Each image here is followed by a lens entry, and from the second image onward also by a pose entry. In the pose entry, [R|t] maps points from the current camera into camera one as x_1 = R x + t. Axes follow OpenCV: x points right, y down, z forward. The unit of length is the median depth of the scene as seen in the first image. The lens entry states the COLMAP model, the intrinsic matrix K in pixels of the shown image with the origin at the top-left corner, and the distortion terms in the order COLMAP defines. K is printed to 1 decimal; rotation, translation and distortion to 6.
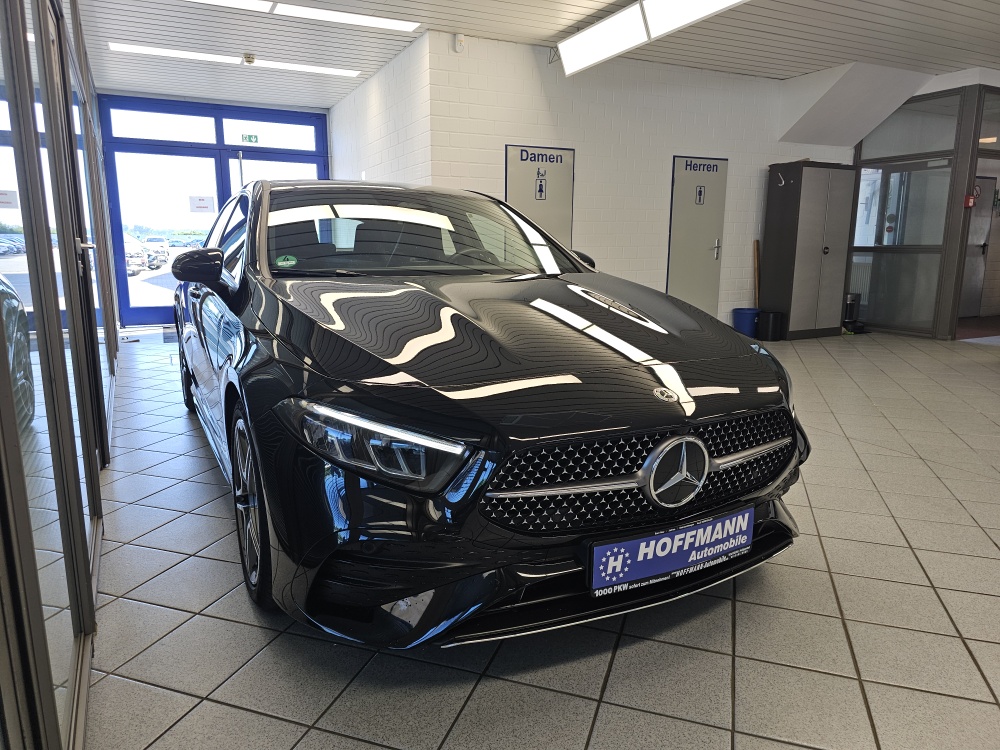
lens RADIAL K [[699.3, 0, 501.4], [0, 699.3, 376.1], [0, 0, 1]] dist [0.032272, -0.046881]
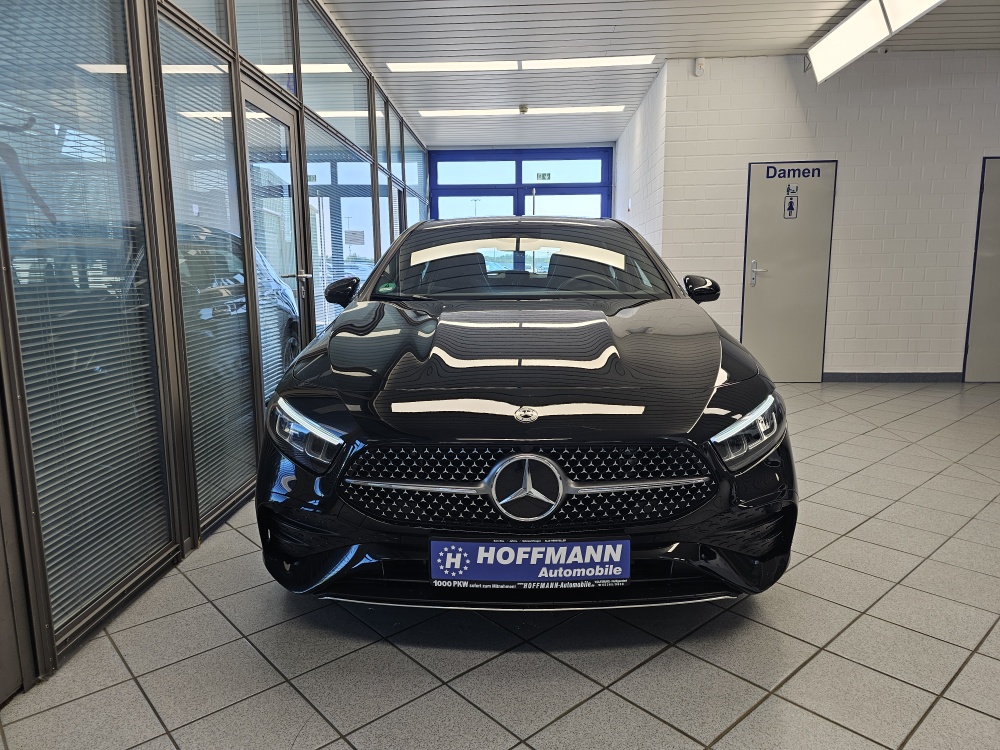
lens RADIAL K [[699.3, 0, 489.4], [0, 699.3, 373.5], [0, 0, 1]] dist [0.032272, -0.046881]
pose [[0.860230, 0.060915, -0.506255, 0.692782], [-0.078738, 0.996799, -0.013852, -0.015232], [0.503791, 0.051778, 0.862272, 0.051354]]
